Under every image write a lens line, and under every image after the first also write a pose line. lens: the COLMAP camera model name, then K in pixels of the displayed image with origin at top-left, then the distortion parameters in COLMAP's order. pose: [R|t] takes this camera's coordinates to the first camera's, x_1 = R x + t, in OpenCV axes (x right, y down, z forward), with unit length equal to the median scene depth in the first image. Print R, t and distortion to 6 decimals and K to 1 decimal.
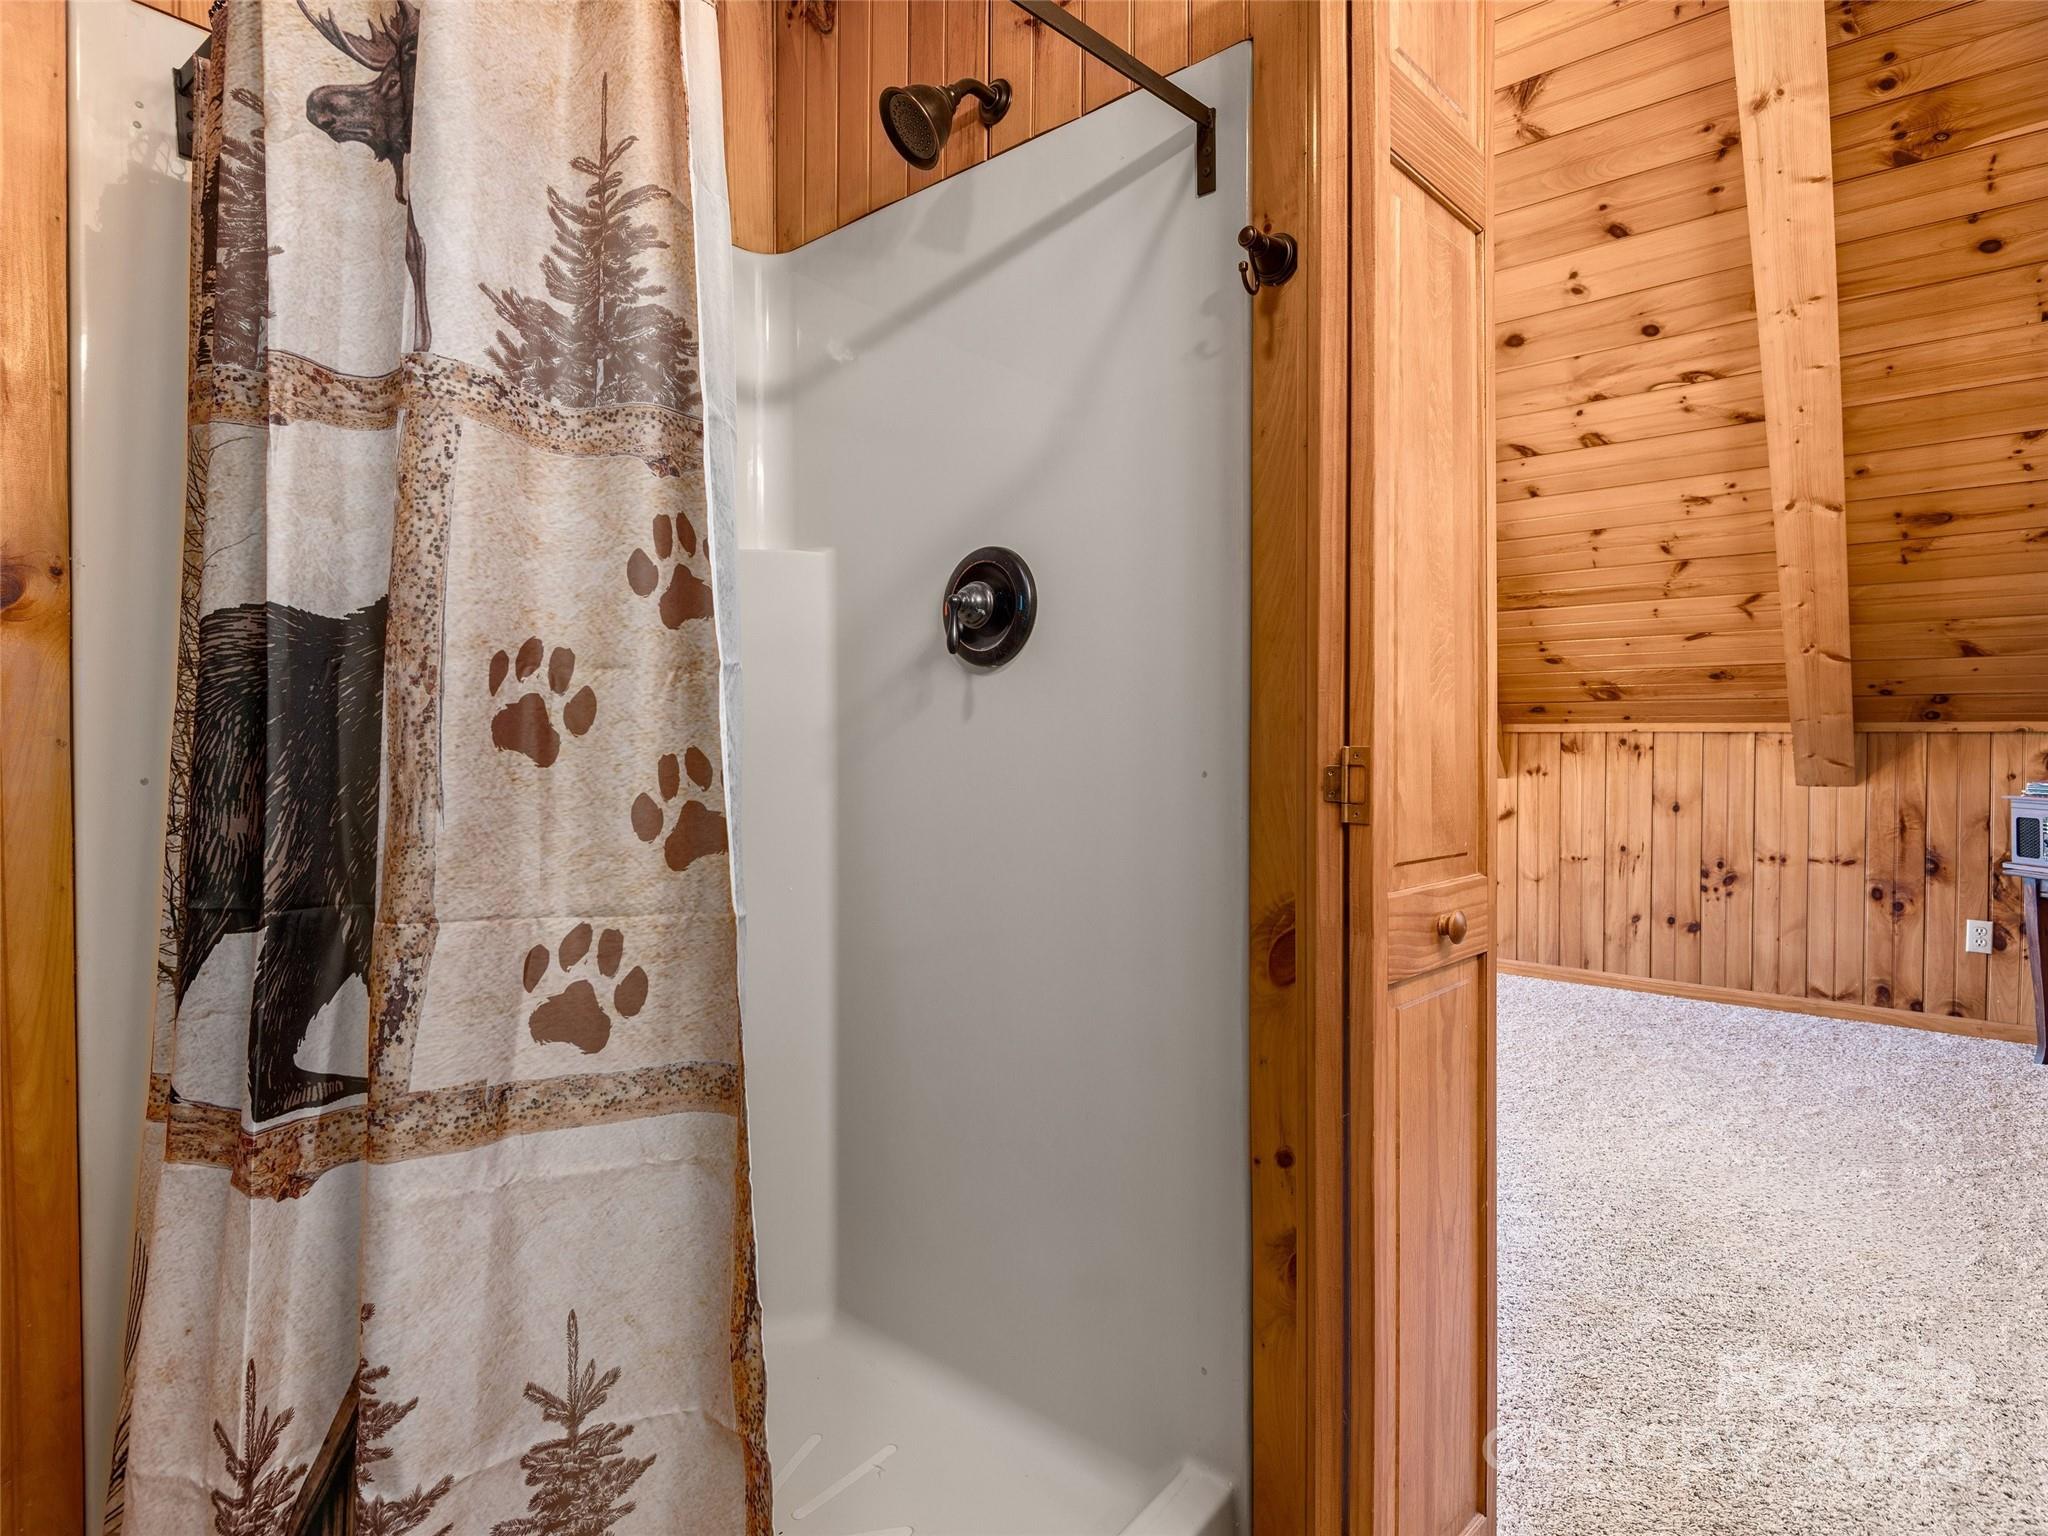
lens RADIAL K [[1039.4, 0, 1015.0], [0, 1039.4, 747.5], [0, 0, 1]] dist [0.012428, -0.011131]
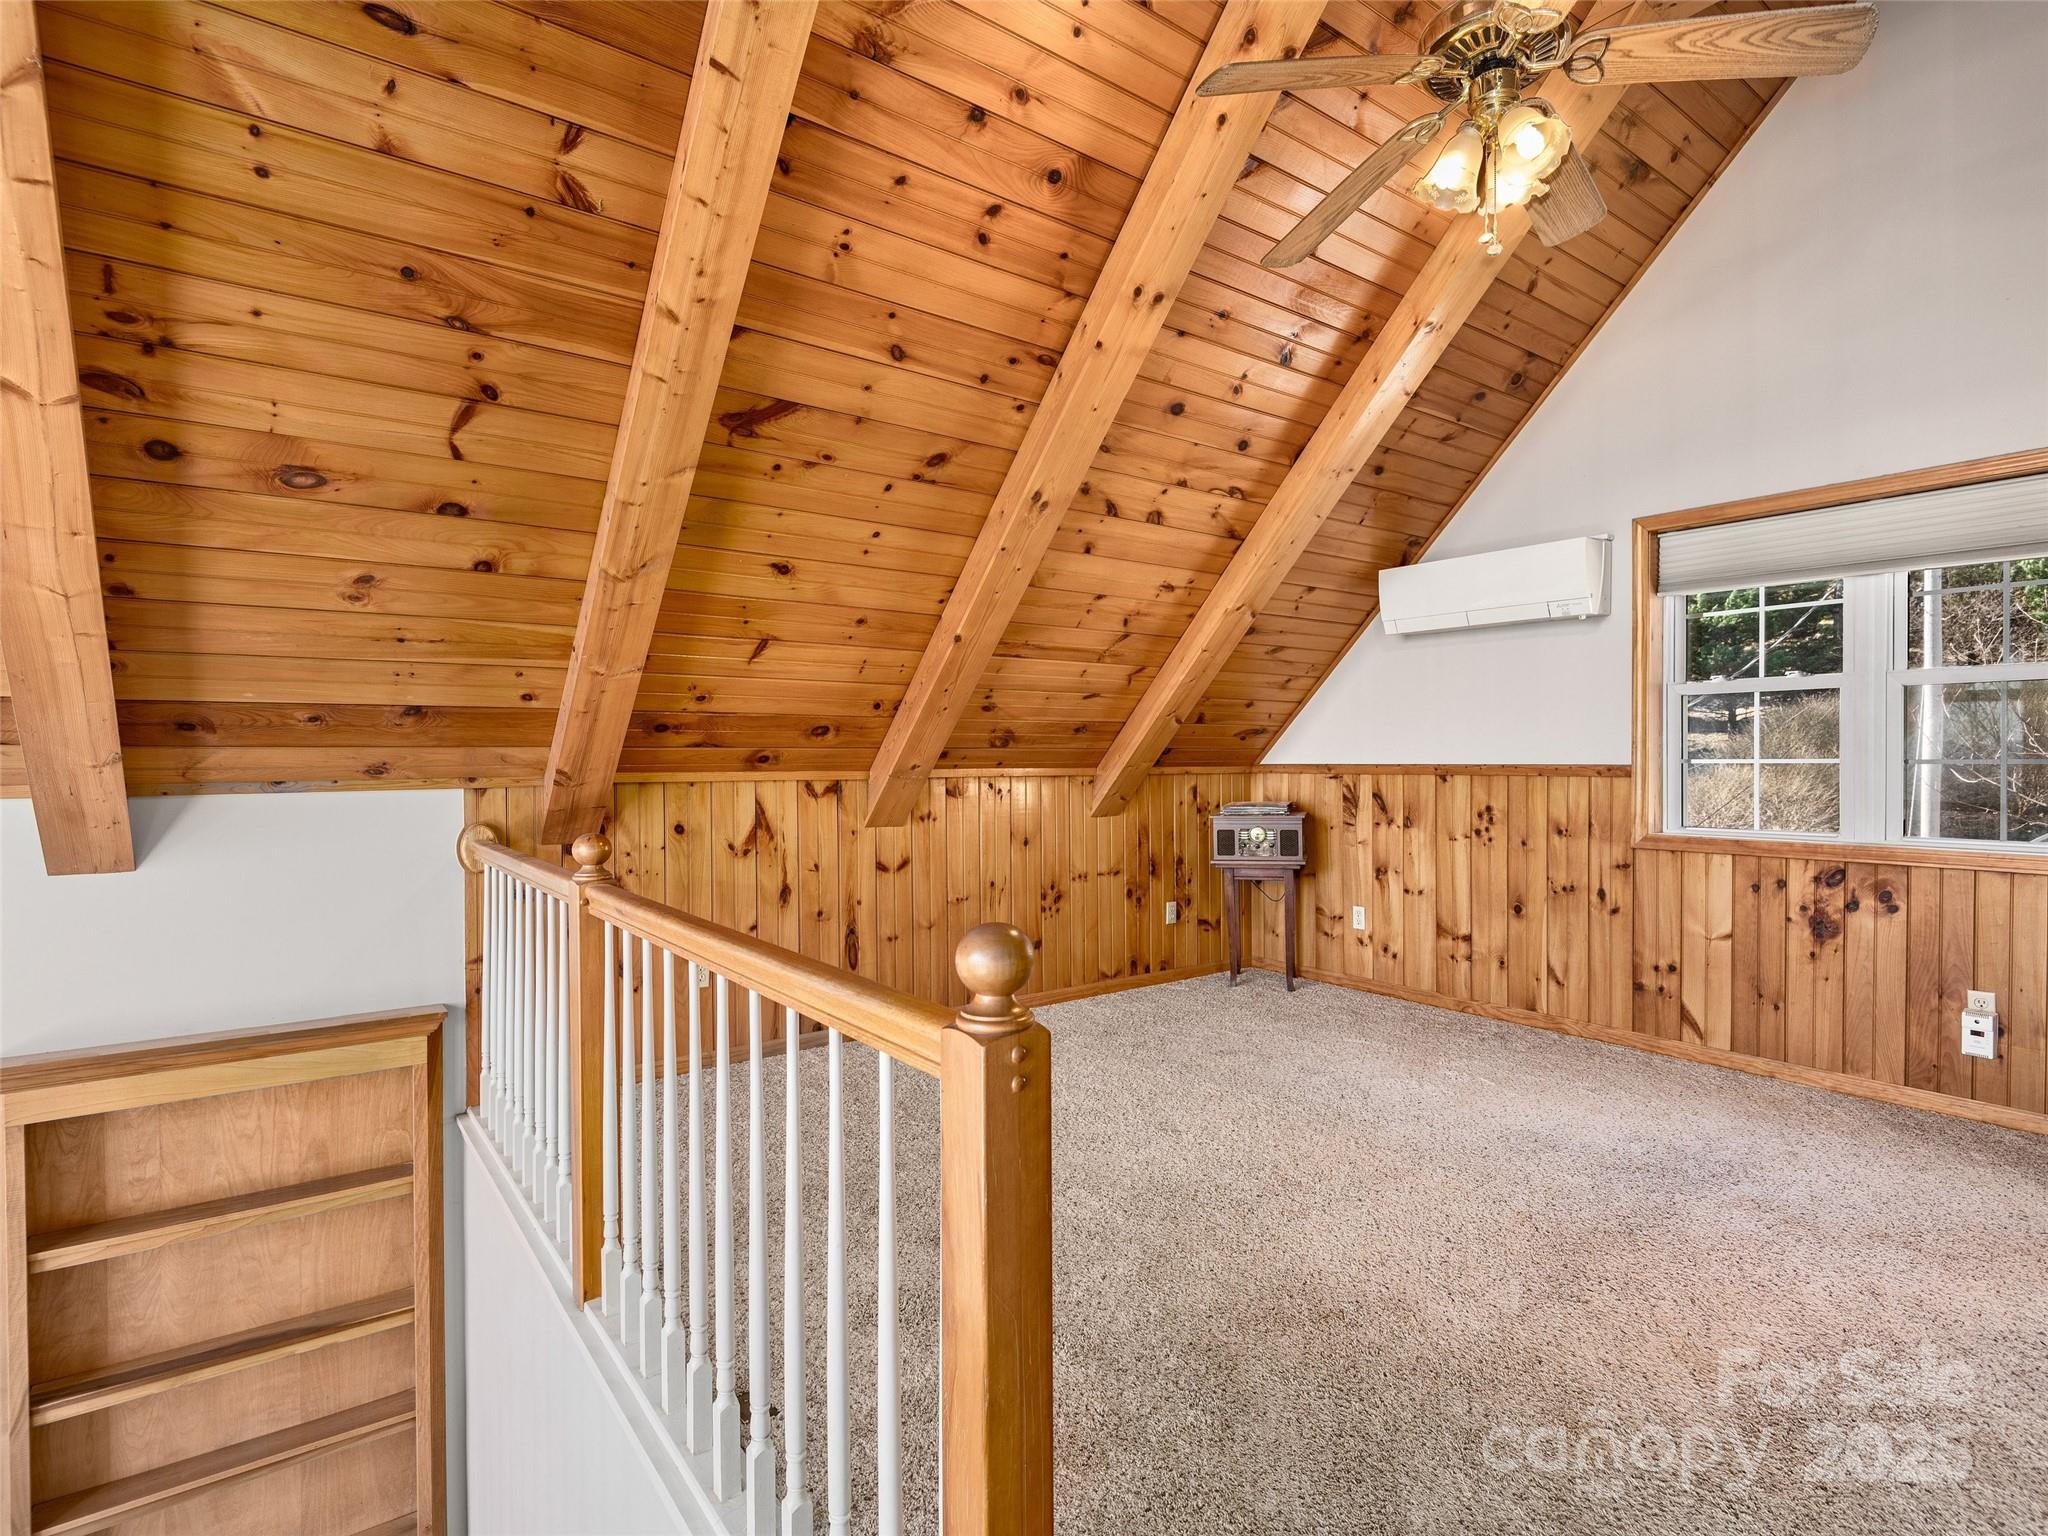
lens RADIAL K [[1039.4, 0, 1017.9], [0, 1039.4, 770.0], [0, 0, 1]] dist [0.012428, -0.011131]
pose [[0.233696, -0.014440, 0.972202, -0.493678], [0.016072, 0.999810, 0.010987, -0.035306], [-0.972177, 0.013057, 0.233884, 0.777874]]
